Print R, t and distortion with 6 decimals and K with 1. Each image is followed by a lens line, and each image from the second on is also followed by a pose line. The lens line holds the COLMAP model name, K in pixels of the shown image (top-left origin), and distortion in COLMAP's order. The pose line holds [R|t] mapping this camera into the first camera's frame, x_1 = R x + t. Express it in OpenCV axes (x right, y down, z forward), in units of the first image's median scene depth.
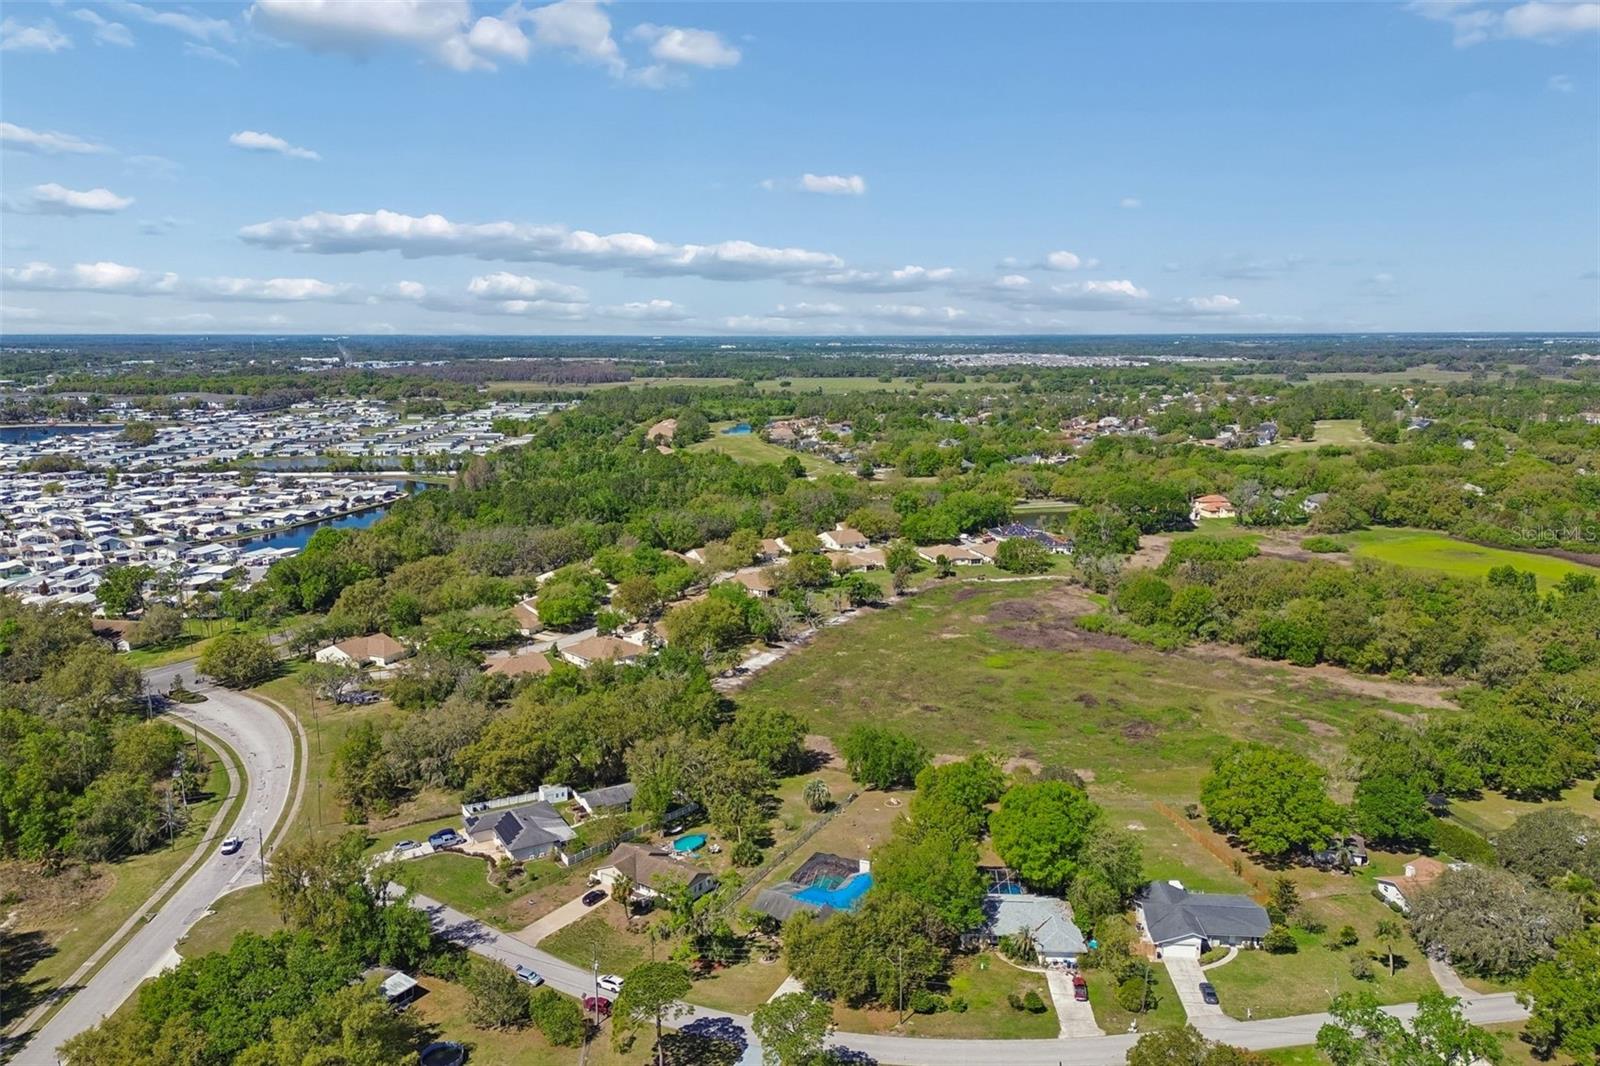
lens RADIAL K [[1093.6, 0, 801.5], [0, 1093.6, 527.4], [0, 0, 1]] dist [0.014263, -0.003215]
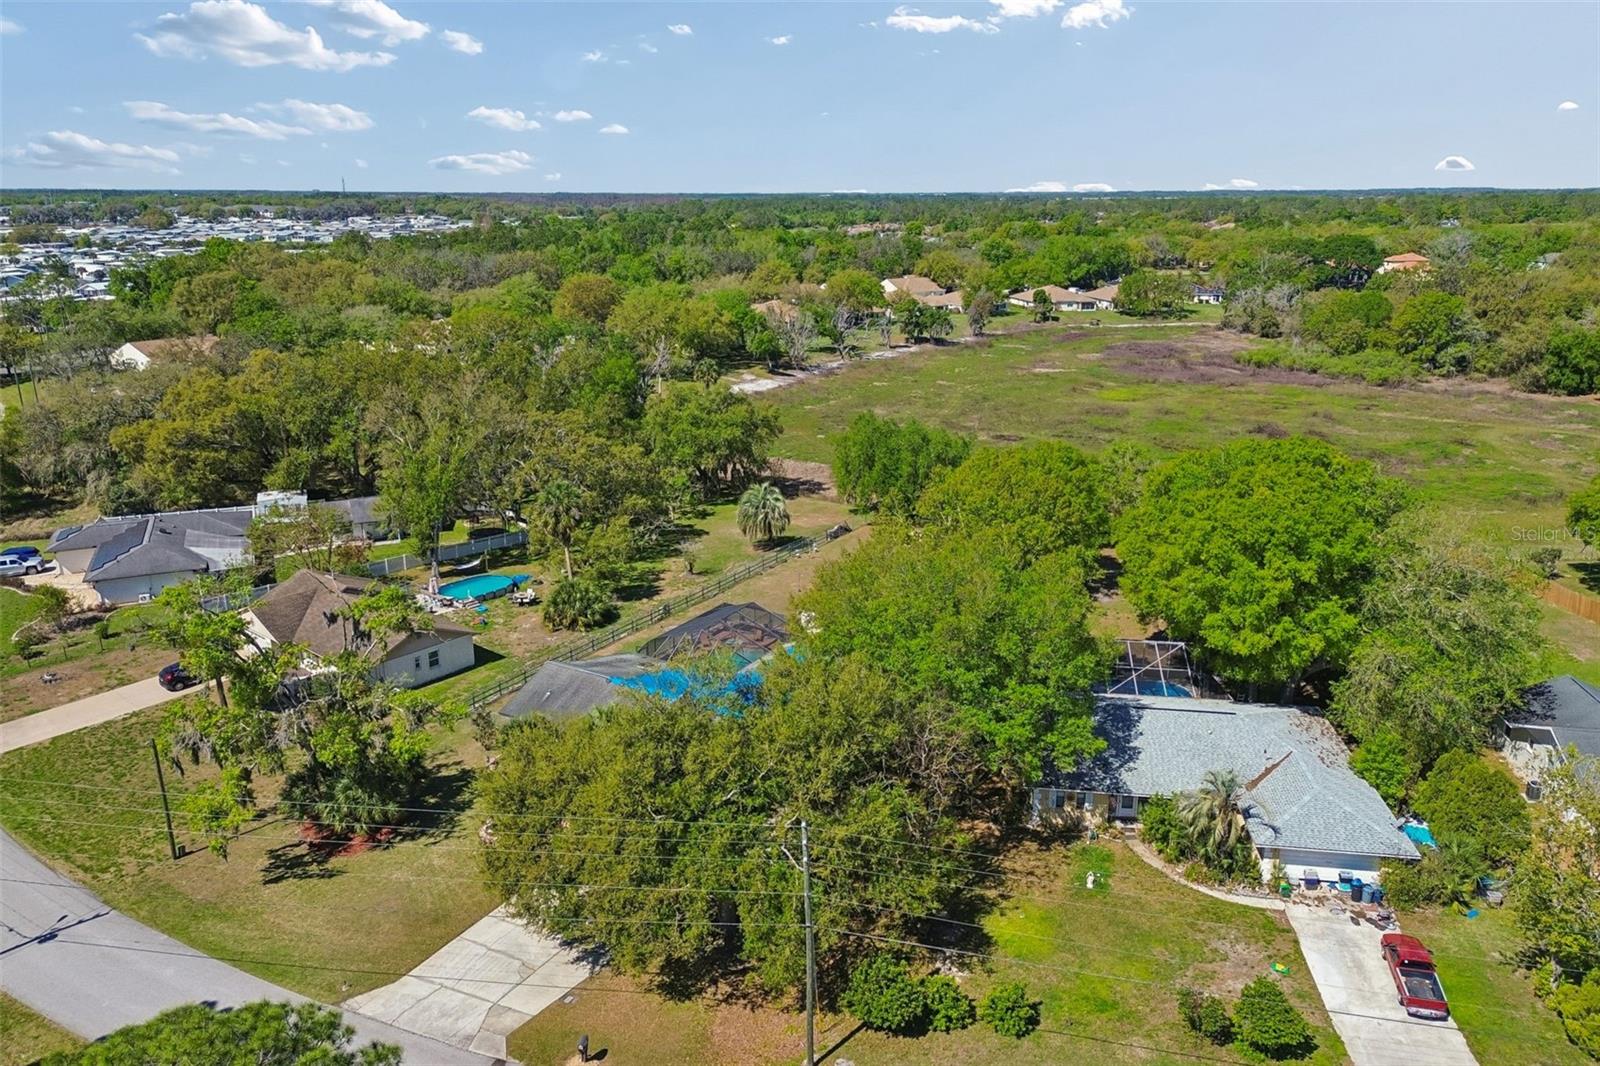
lens RADIAL K [[1093.6, 0, 824.9], [0, 1093.6, 514.2], [0, 0, 1]] dist [0.014263, -0.003215]
pose [[0.997341, 0.027403, -0.067529, 0.097700], [-0.020032, 0.994002, 0.107510, 0.240288], [0.070070, -0.105871, 0.991908, 0.636548]]
